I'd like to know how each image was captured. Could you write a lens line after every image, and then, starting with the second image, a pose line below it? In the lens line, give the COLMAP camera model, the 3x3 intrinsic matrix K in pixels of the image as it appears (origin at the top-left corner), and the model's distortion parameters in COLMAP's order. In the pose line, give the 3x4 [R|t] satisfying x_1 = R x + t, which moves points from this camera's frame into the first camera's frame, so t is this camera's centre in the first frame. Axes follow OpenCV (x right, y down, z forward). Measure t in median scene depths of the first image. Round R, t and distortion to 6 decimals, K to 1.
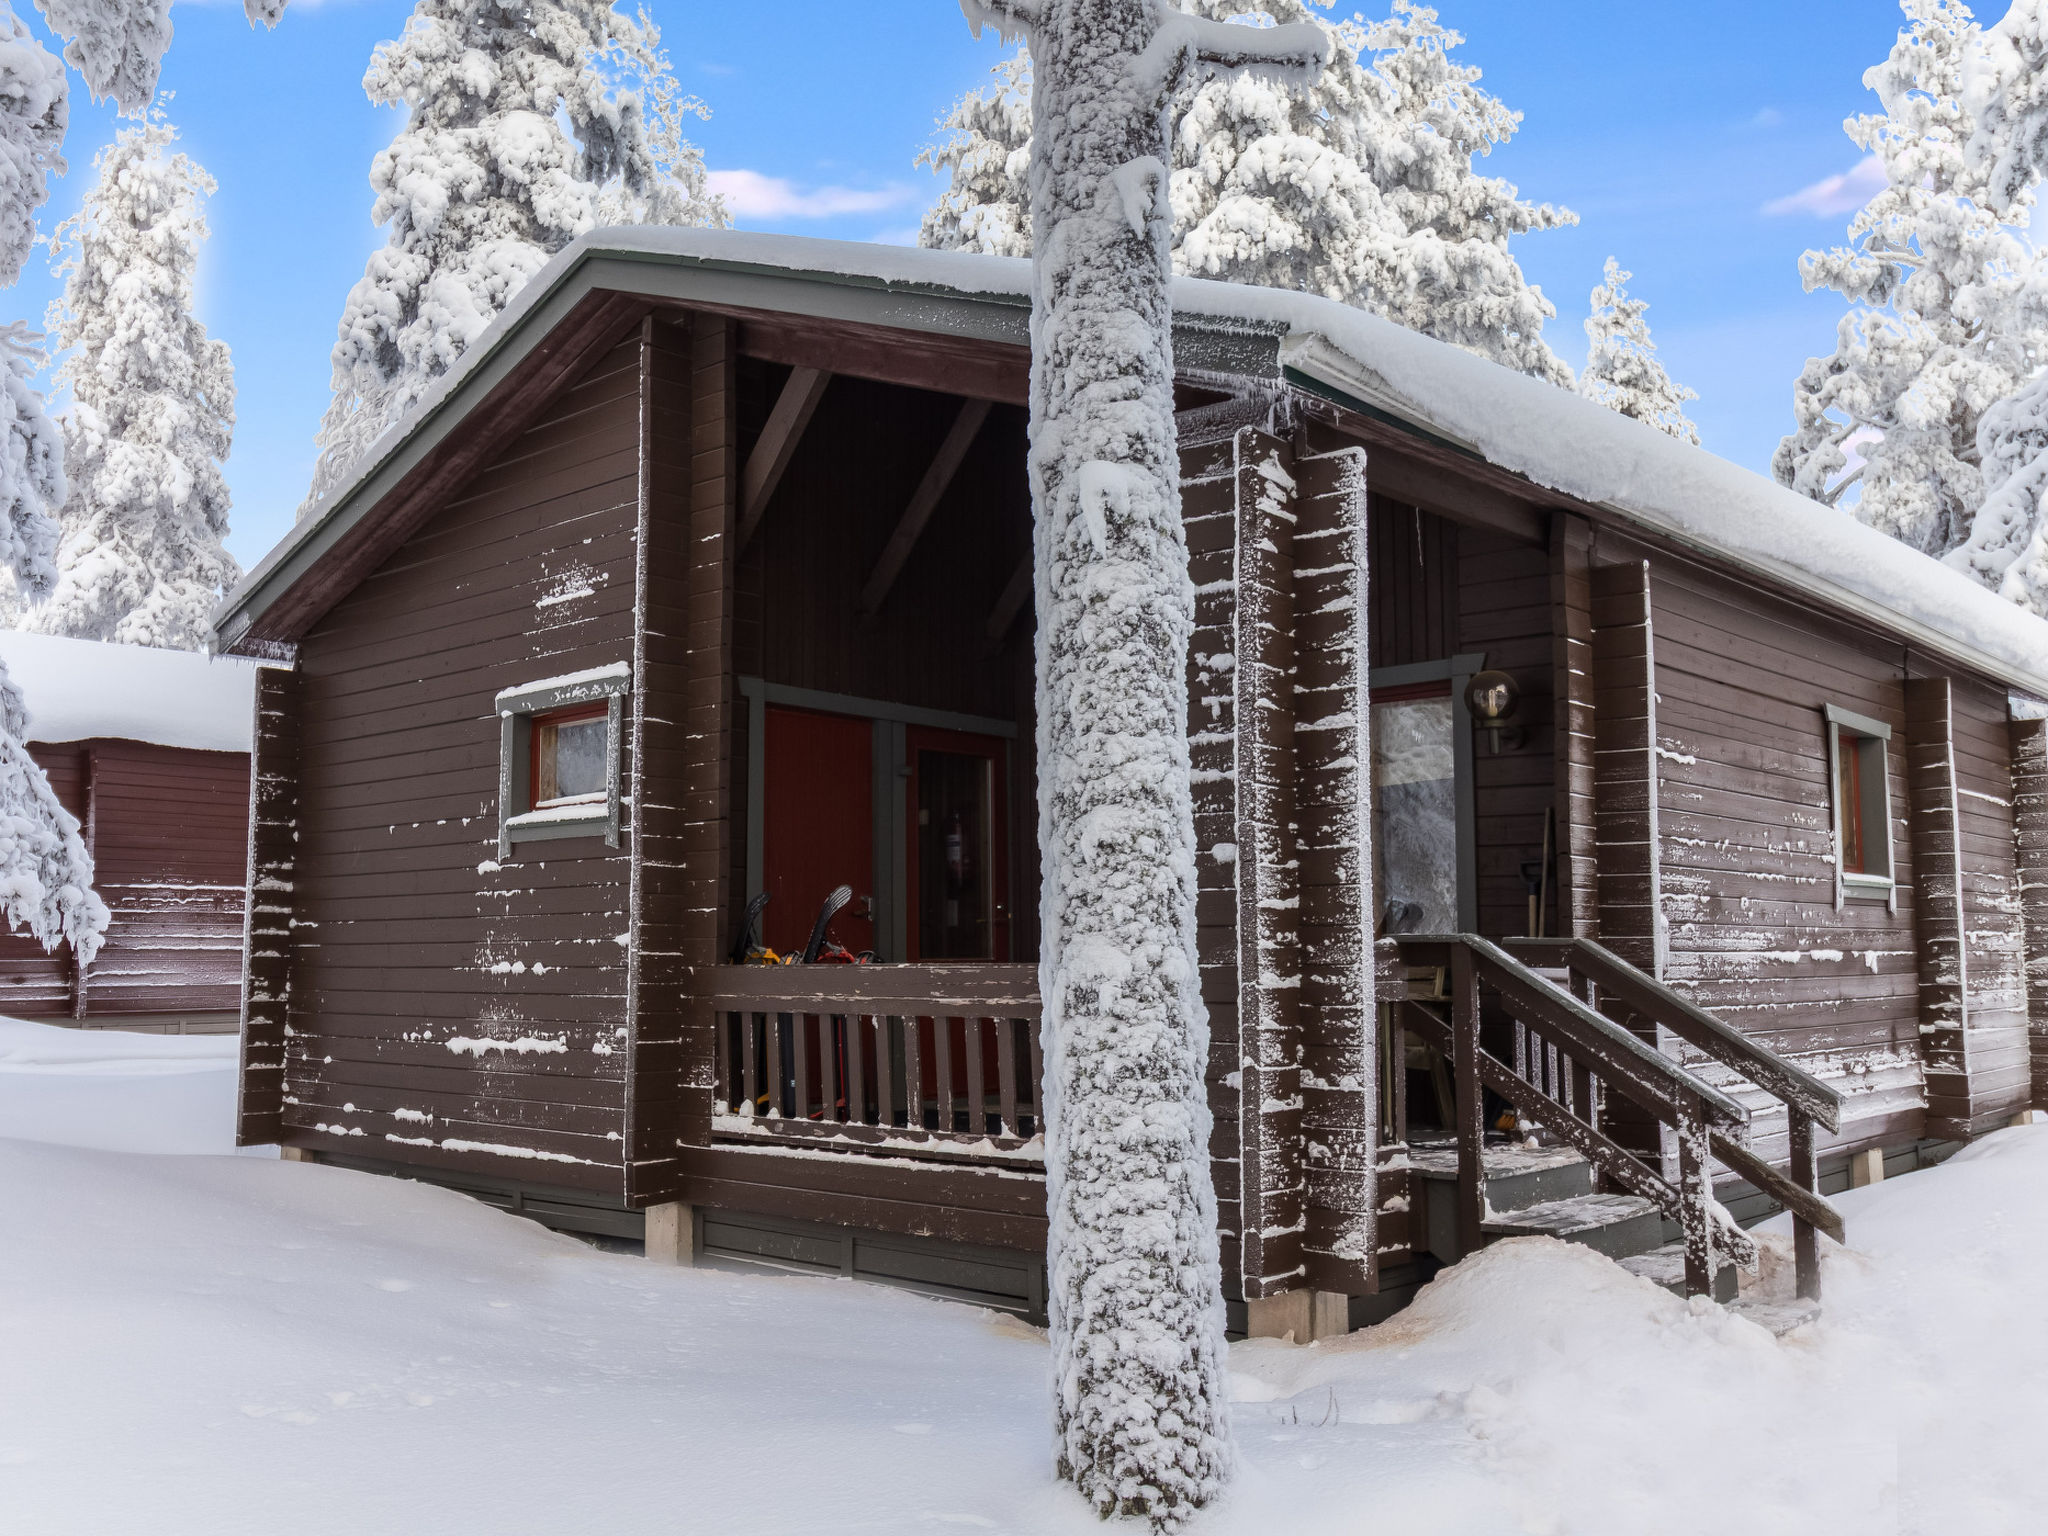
lens RADIAL K [[1829.1, 0, 1024.0], [0, 1829.1, 768.0], [0, 0, 1]] dist [0.003000, 0.001908]
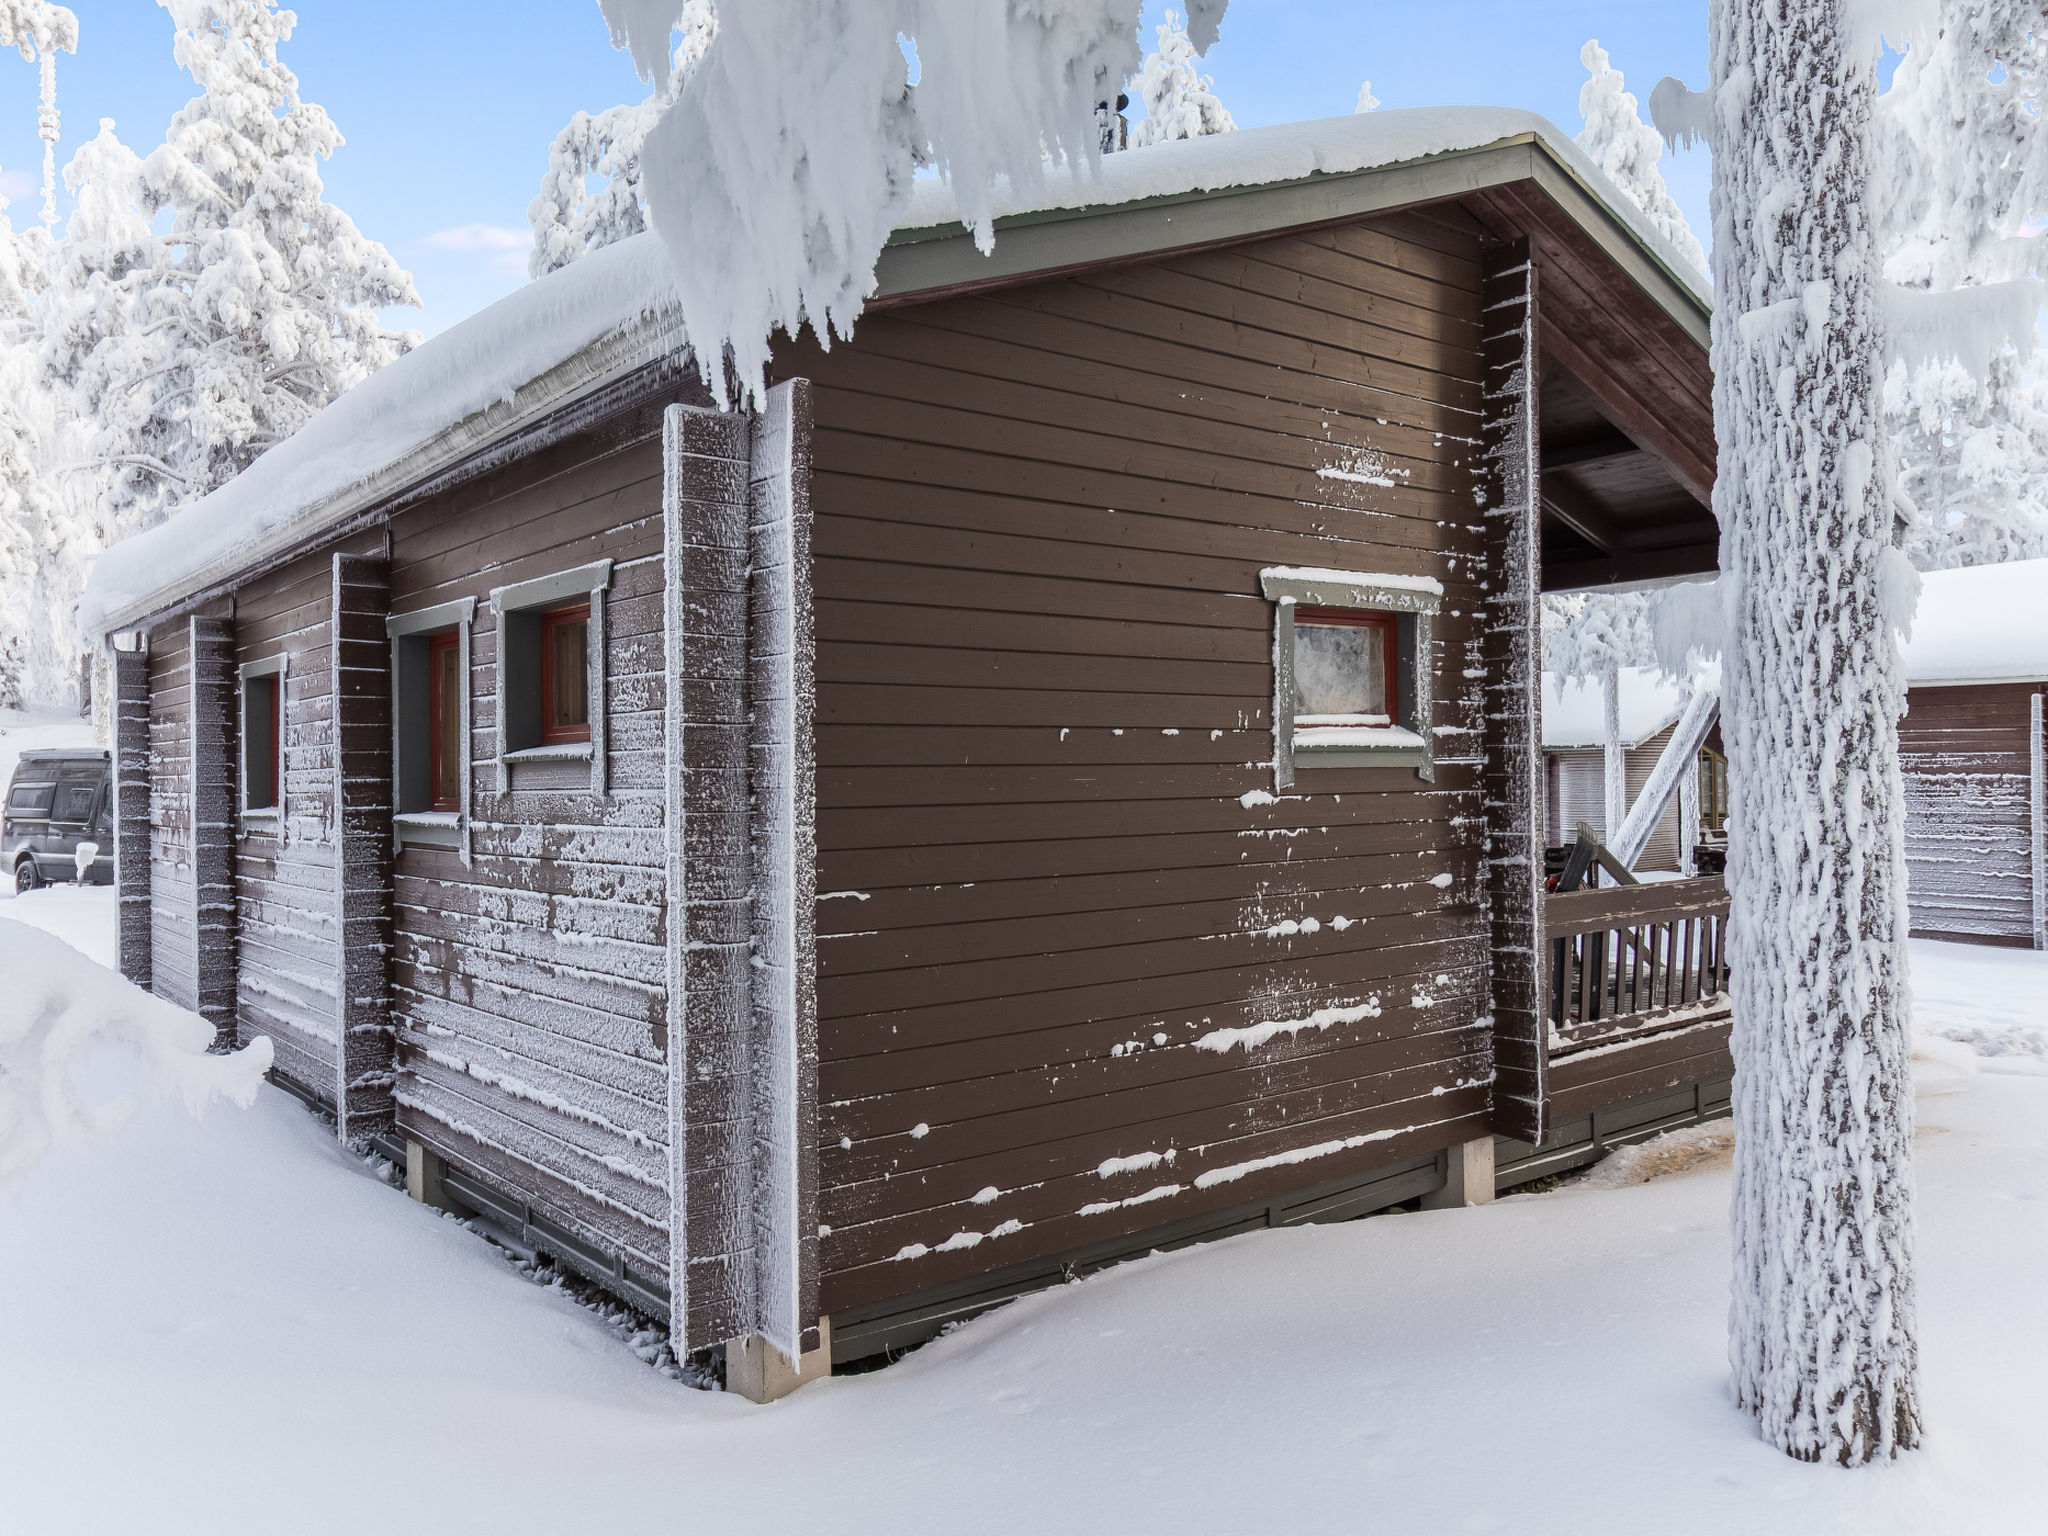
lens RADIAL K [[1529.0, 0, 1024.0], [0, 1529.0, 768.0], [0, 0, 1]] dist [0.005686, 0.000455]
pose [[0.150298, 0.008052, 0.988608, -0.951419], [-0.087606, 0.996142, 0.005206, 0.047733], [-0.984752, -0.087391, 0.150424, 1.022045]]
